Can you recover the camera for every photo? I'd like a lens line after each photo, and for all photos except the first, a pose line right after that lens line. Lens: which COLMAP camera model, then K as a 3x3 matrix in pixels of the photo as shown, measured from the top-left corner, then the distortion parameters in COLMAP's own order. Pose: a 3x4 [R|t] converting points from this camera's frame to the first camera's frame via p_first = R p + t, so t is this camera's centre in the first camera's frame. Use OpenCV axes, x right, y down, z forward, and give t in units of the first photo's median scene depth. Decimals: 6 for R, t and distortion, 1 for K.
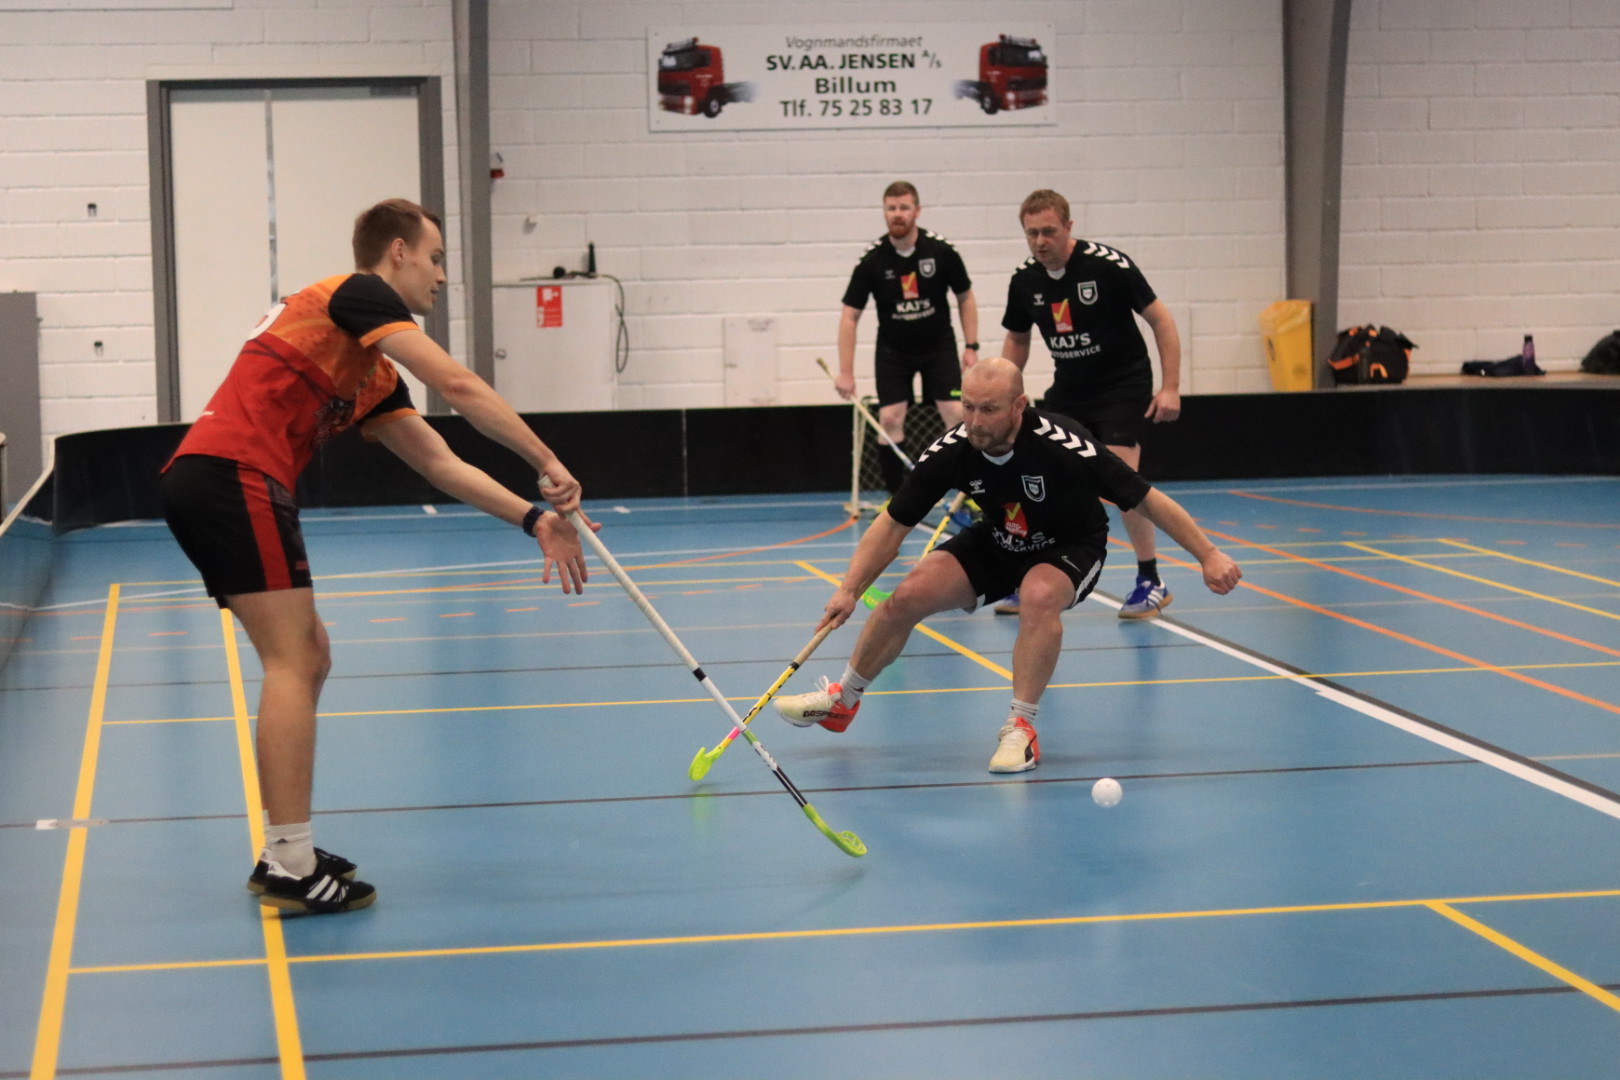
lens RADIAL K [[3776.6, 0, 810.0], [0, 3776.6, 540.0], [0, 0, 1]] dist [0.009243, -0.431928]
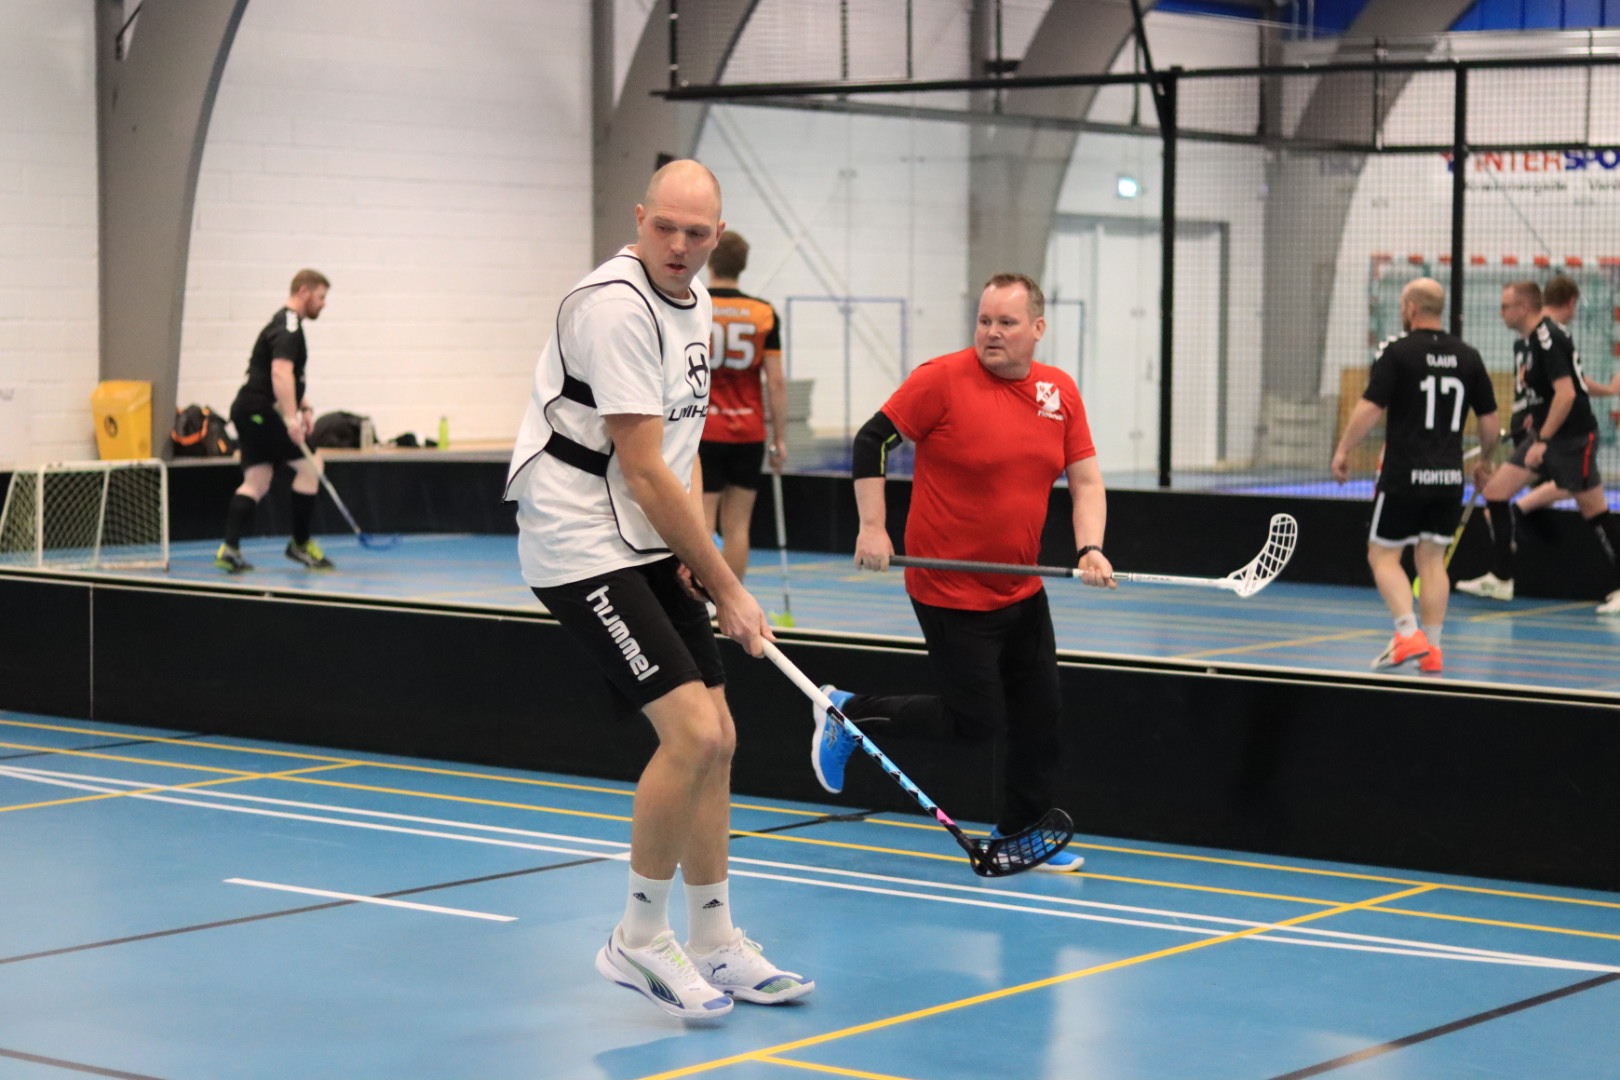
lens RADIAL K [[3776.6, 0, 810.0], [0, 3776.6, 540.0], [0, 0, 1]] dist [0.009243, -0.431928]
pose [[0.722480, -0.009849, 0.691322, -0.493290], [0.034773, 0.999151, -0.022106, 0.013664], [-0.690517, 0.040011, 0.722208, 0.075256]]
